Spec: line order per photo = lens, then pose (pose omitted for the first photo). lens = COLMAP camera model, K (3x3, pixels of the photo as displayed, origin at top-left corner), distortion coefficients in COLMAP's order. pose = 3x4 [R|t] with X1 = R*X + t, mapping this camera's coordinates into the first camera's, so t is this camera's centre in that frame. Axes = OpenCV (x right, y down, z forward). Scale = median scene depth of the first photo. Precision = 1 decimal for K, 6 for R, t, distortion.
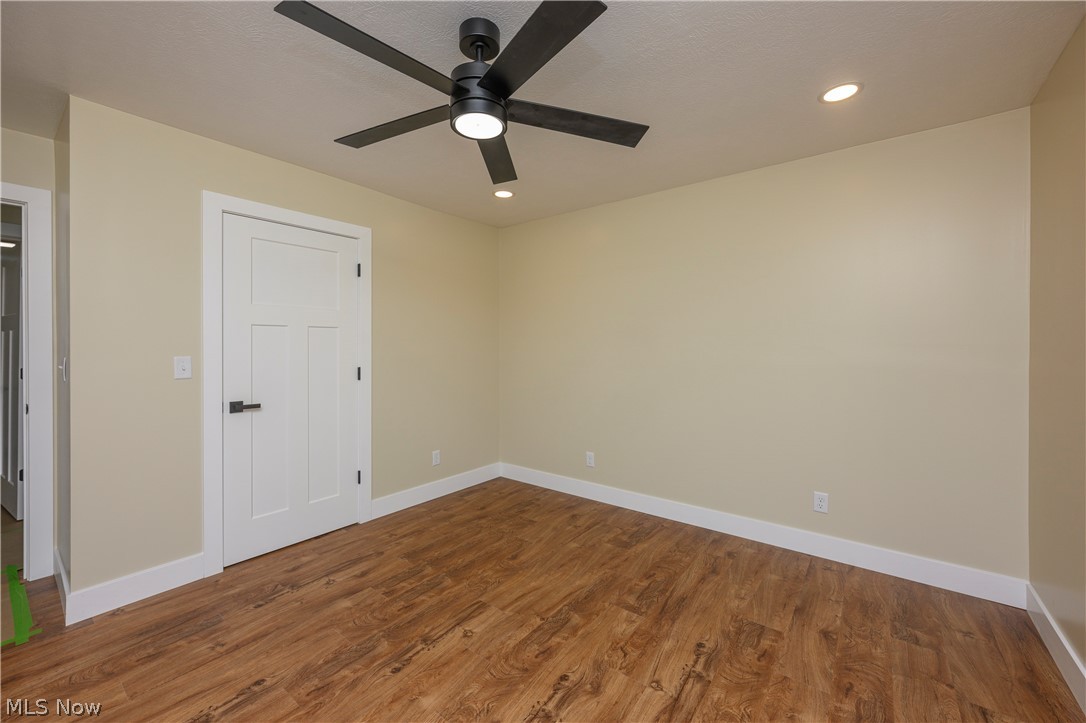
lens RADIAL K [[427.0, 0, 542.7], [0, 427.0, 355.6], [0, 0, 1]] dist [0.000024, -0.000186]
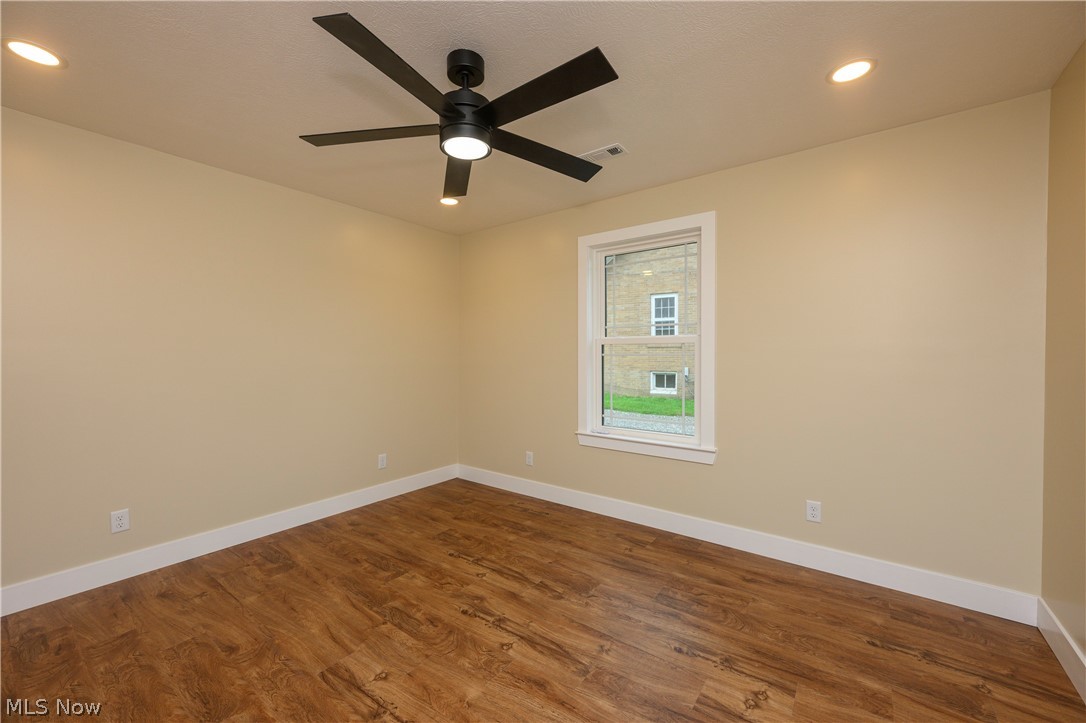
lens RADIAL K [[427.0, 0, 542.7], [0, 427.0, 355.6], [0, 0, 1]] dist [0.000024, -0.000186]
pose [[-0.009719, -0.006835, 0.999929, -0.893264], [0.021812, 0.999737, 0.007045, 0.002456], [-0.999715, 0.021878, -0.009567, 0.575207]]
